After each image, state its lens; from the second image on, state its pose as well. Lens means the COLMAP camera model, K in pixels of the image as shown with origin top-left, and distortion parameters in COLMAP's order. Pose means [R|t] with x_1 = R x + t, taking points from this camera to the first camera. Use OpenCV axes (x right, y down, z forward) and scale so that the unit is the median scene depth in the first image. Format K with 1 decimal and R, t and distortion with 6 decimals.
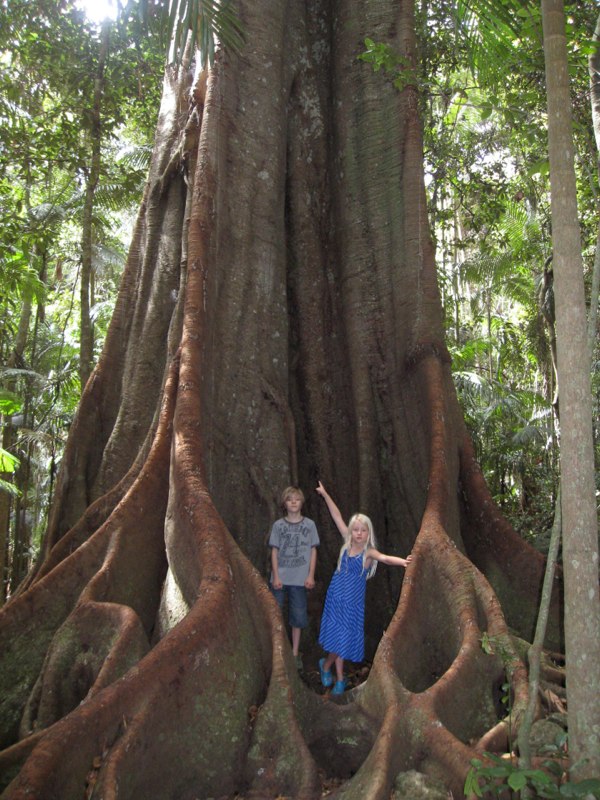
lens RADIAL K [[816.3, 0, 300.0], [0, 816.3, 400.5], [0, 0, 1]] dist [-0.115728, 0.000000]
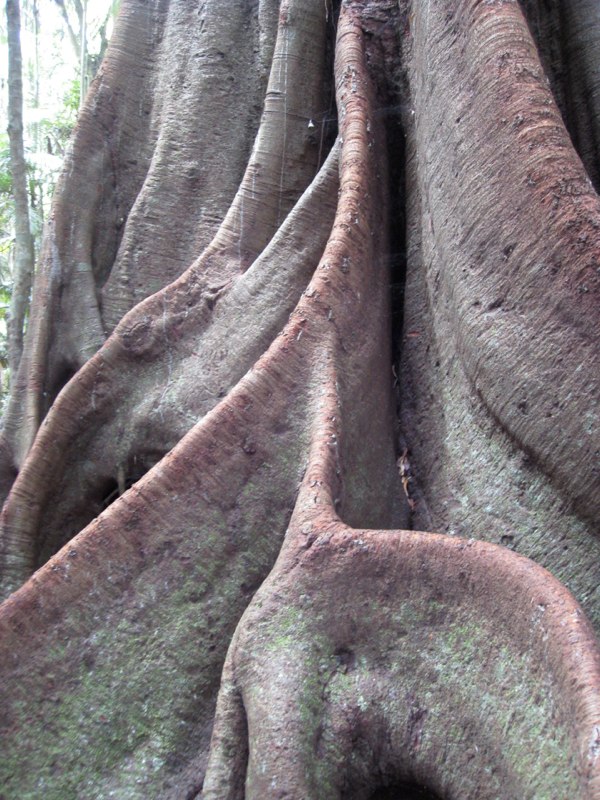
lens RADIAL K [[816.3, 0, 300.0], [0, 816.3, 399.7], [0, 0, 1]] dist [-0.115728, 0.000000]
pose [[0.982099, -0.000329, 0.188366, -0.252699], [-0.032000, 0.985172, 0.168560, 0.095449], [-0.185628, -0.171570, 0.967526, 0.478459]]
